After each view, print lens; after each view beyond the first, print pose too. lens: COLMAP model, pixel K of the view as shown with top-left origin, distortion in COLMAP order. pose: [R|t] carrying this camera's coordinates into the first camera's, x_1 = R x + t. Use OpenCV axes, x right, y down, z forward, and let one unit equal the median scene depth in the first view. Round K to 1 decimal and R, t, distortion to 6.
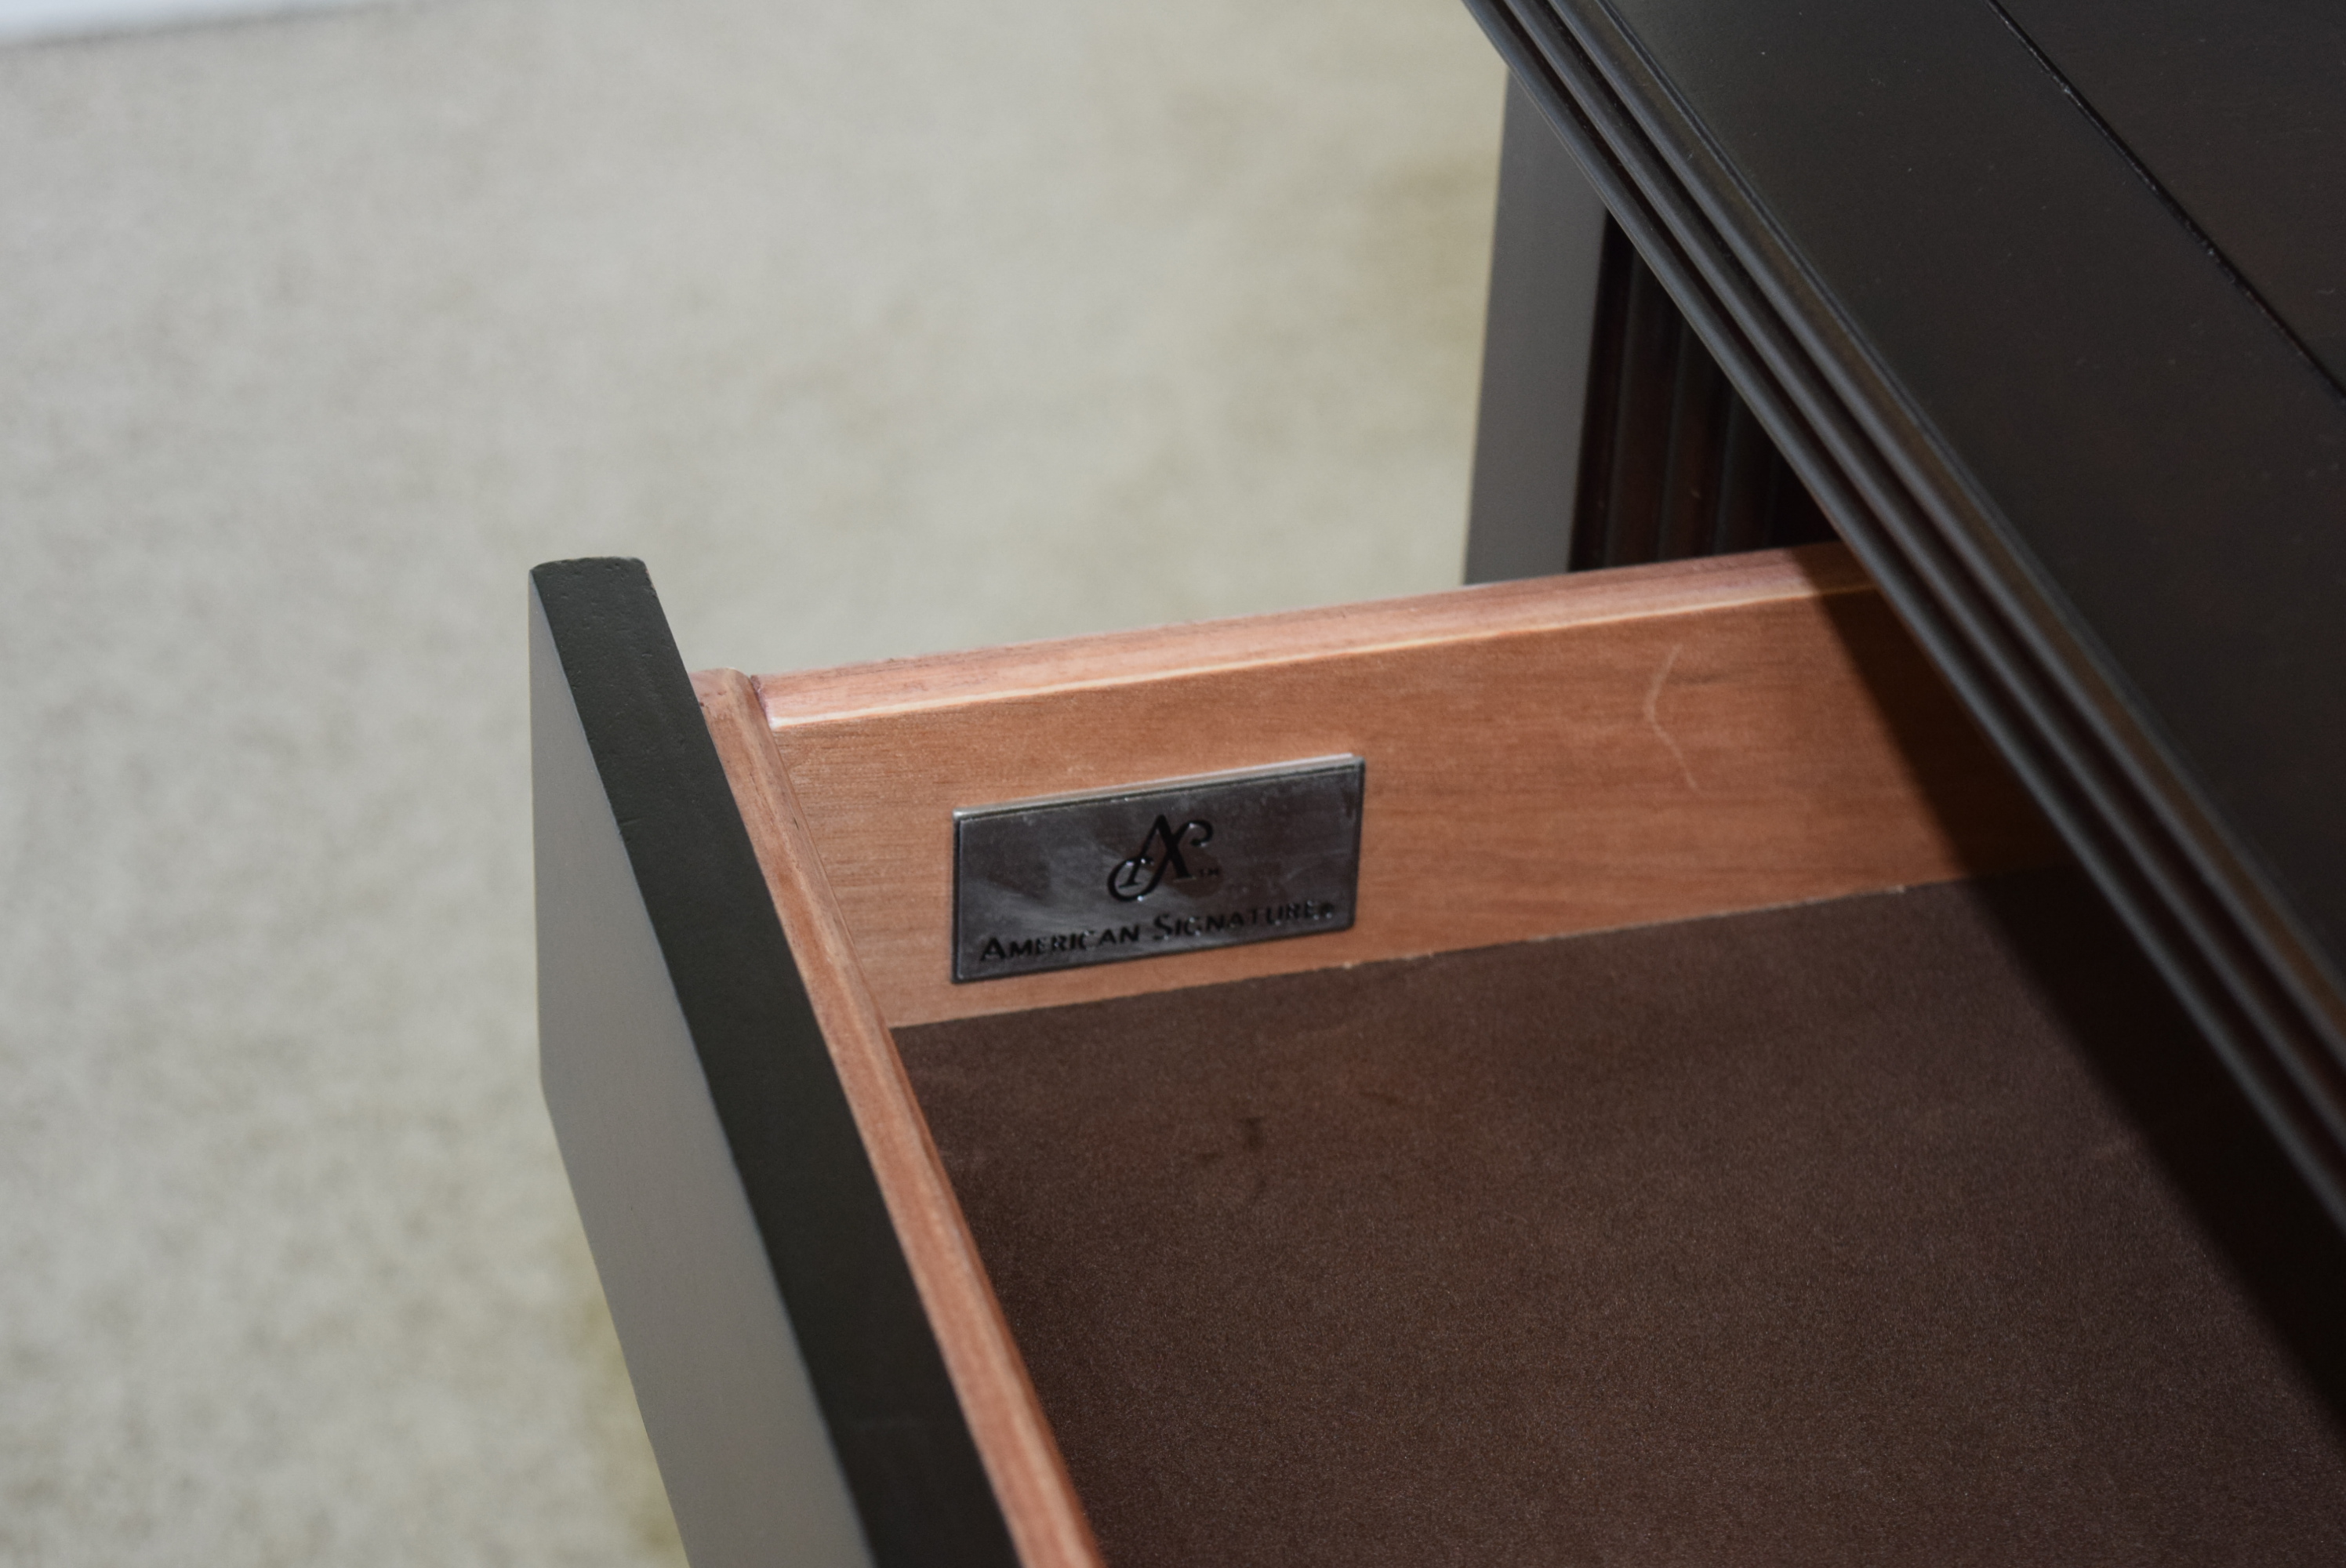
lens RADIAL K [[5561.1, 0, 1172.8], [0, 5561.1, 784.6], [0, 0, 1]] dist [-0.036506, 0.000000]
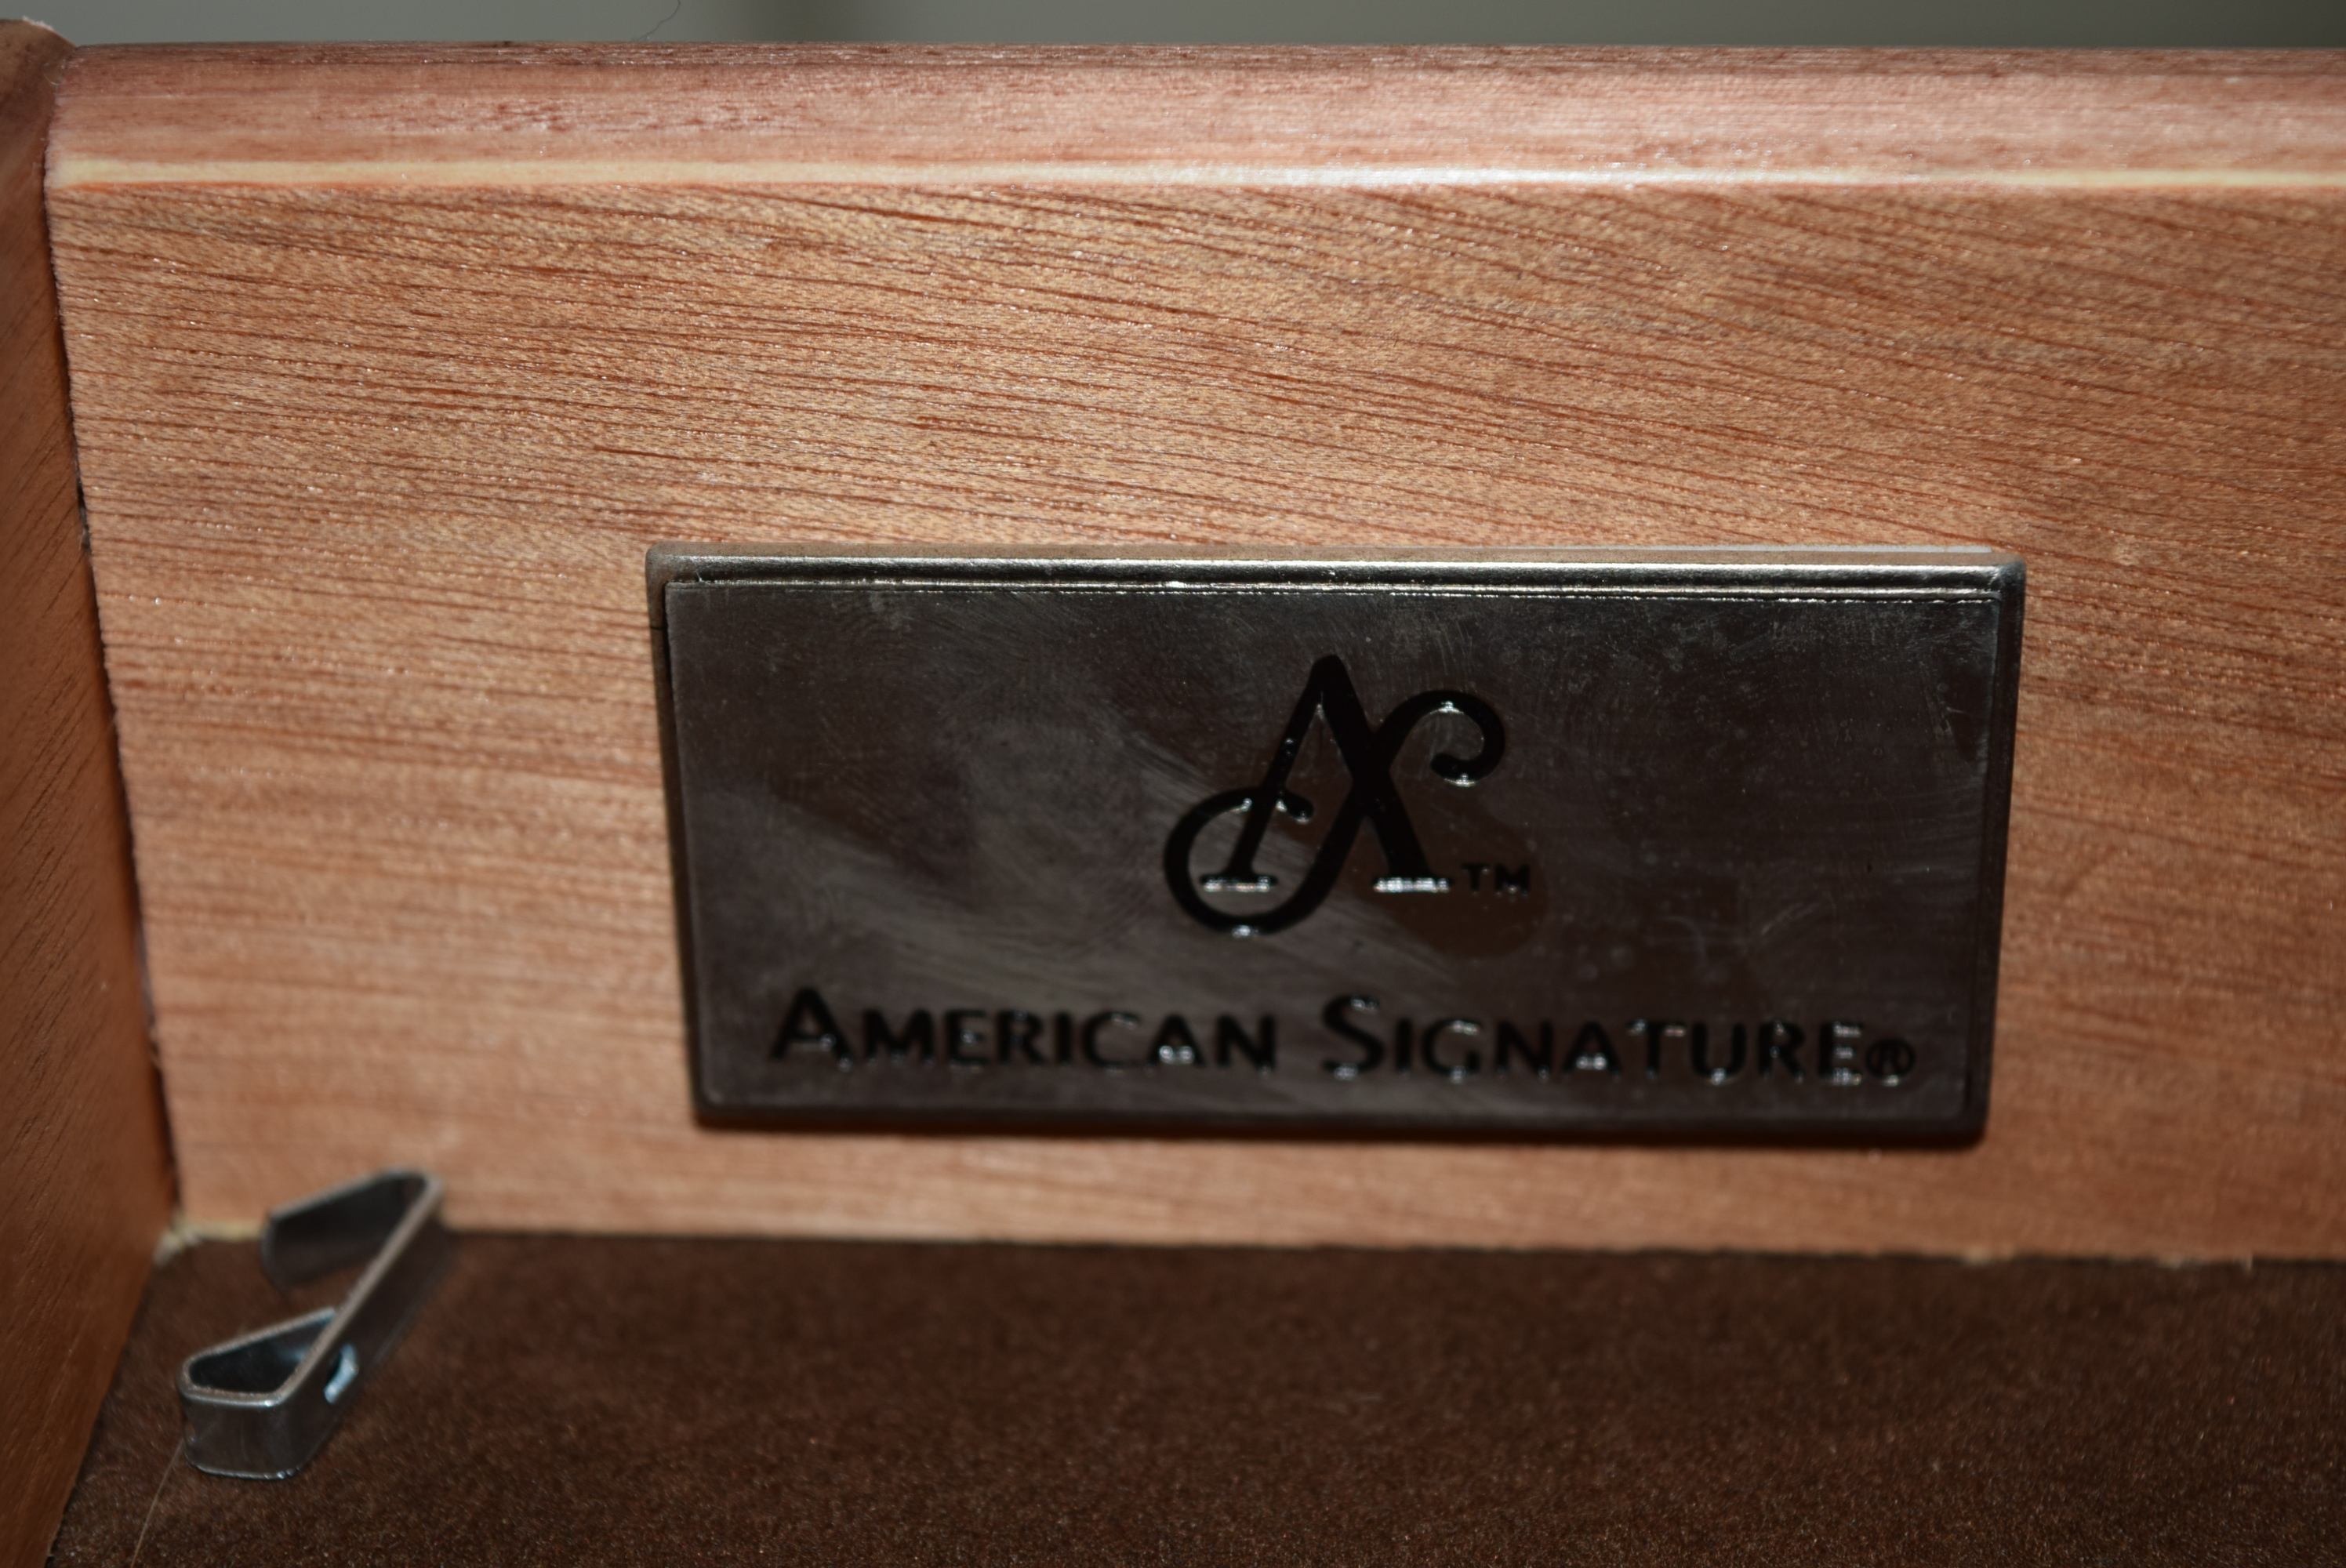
lens RADIAL K [[5561.1, 0, 1174.8], [0, 5561.1, 782.6], [0, 0, 1]] dist [-0.036506, 0.000000]
pose [[0.948975, 0.122230, -0.290699, 0.079803], [-0.141557, 0.988846, -0.046326, 0.027676], [0.281794, 0.085113, 0.955692, 0.695186]]
